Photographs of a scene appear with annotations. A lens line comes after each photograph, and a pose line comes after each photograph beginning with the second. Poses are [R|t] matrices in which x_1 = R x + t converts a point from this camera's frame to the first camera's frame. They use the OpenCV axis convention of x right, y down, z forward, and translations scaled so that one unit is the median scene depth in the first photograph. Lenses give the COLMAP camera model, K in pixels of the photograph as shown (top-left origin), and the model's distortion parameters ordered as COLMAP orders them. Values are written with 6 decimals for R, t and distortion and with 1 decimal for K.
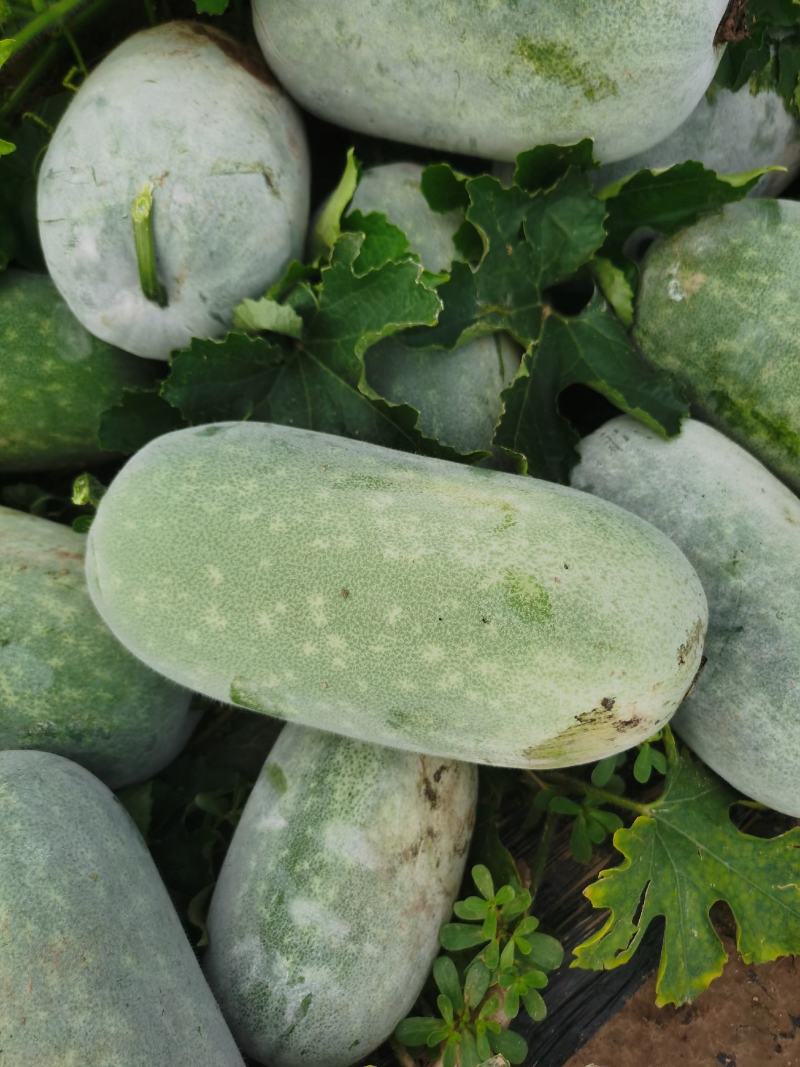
lens RADIAL K [[810.5, 0, 400.0], [0, 810.5, 533.5], [0, 0, 1]] dist [0.003976, -0.010328]
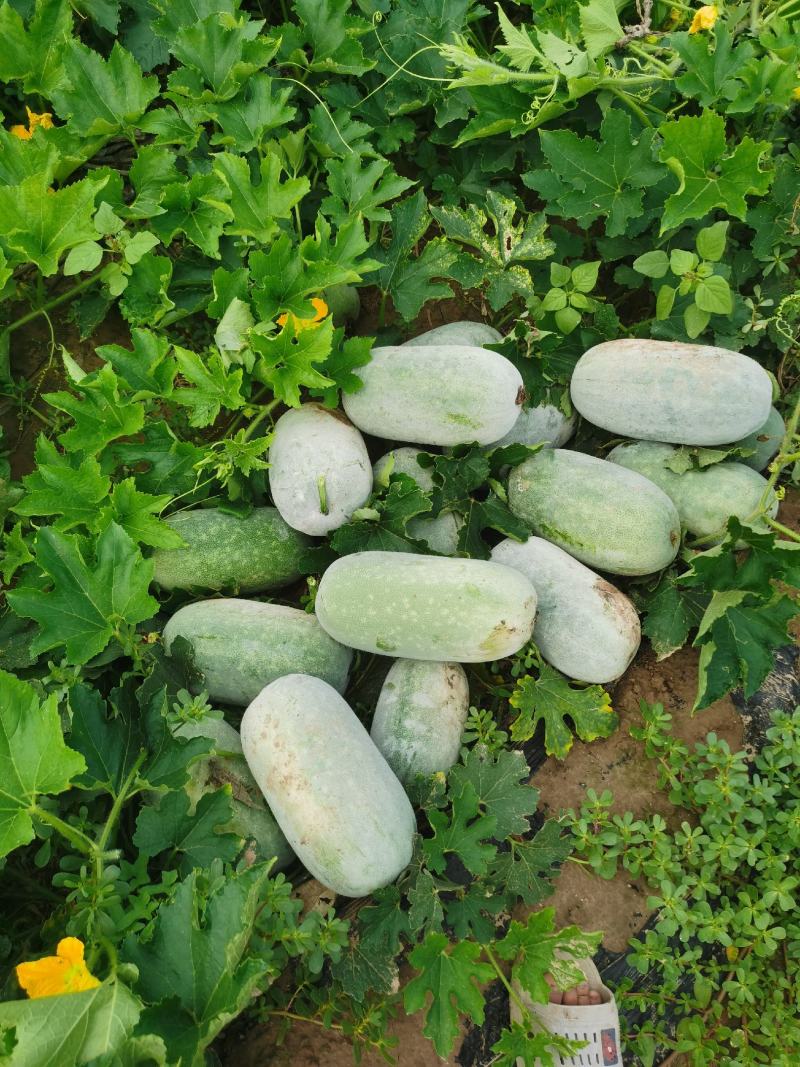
lens RADIAL K [[810.5, 0, 400.0], [0, 810.5, 533.5], [0, 0, 1]] dist [0.003976, -0.010328]
pose [[0.993447, -0.106330, 0.041921, -0.173943], [0.113071, 0.967853, -0.224665, 0.405865], [-0.016684, 0.227933, 0.973534, -1.587704]]
